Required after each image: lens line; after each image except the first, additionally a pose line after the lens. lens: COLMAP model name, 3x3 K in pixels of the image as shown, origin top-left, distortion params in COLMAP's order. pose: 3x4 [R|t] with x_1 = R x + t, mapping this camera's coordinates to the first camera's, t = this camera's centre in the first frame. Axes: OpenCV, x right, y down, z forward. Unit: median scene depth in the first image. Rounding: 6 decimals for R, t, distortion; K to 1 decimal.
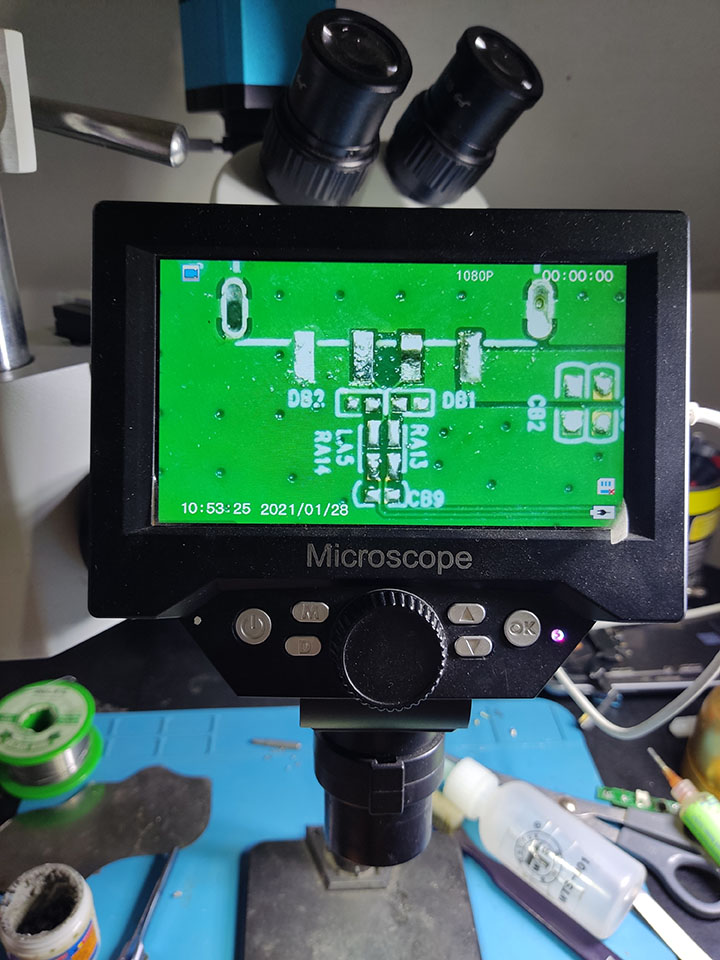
lens RADIAL K [[725.7, 0, 360.0], [0, 725.7, 480.0], [0, 0, 1]] dist [0.047737, -0.166797]
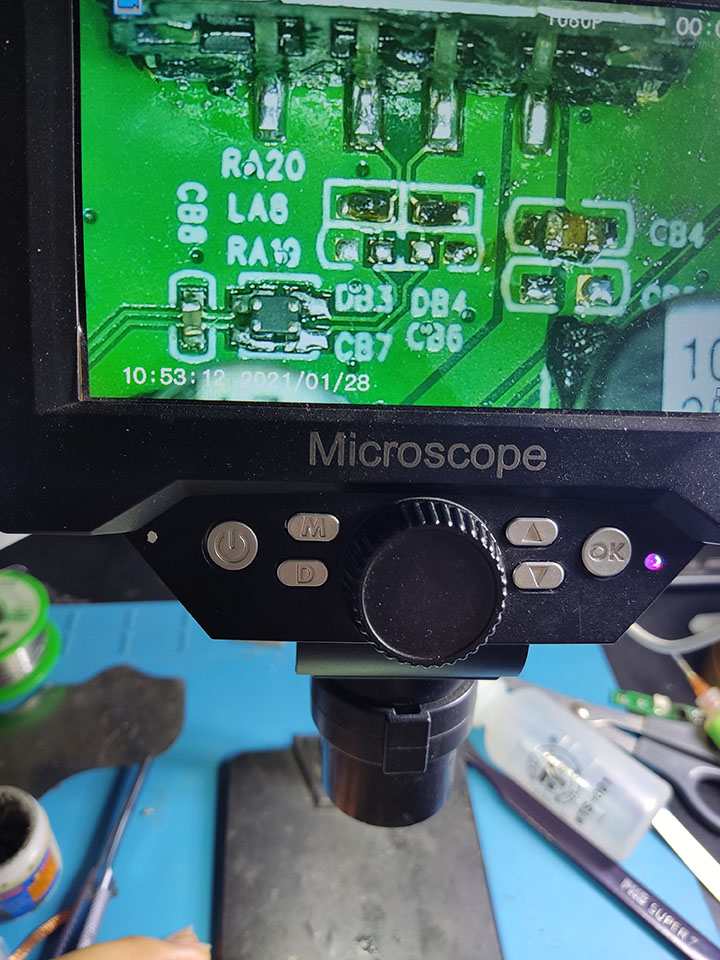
lens RADIAL K [[725.7, 0, 360.0], [0, 725.7, 480.0], [0, 0, 1]] dist [0.047737, -0.166797]
pose [[0.999290, 0.012484, 0.035543, -0.030585], [-0.018699, 0.983437, 0.180284, 0.005091], [-0.032703, -0.180820, 0.982972, 0.198240]]
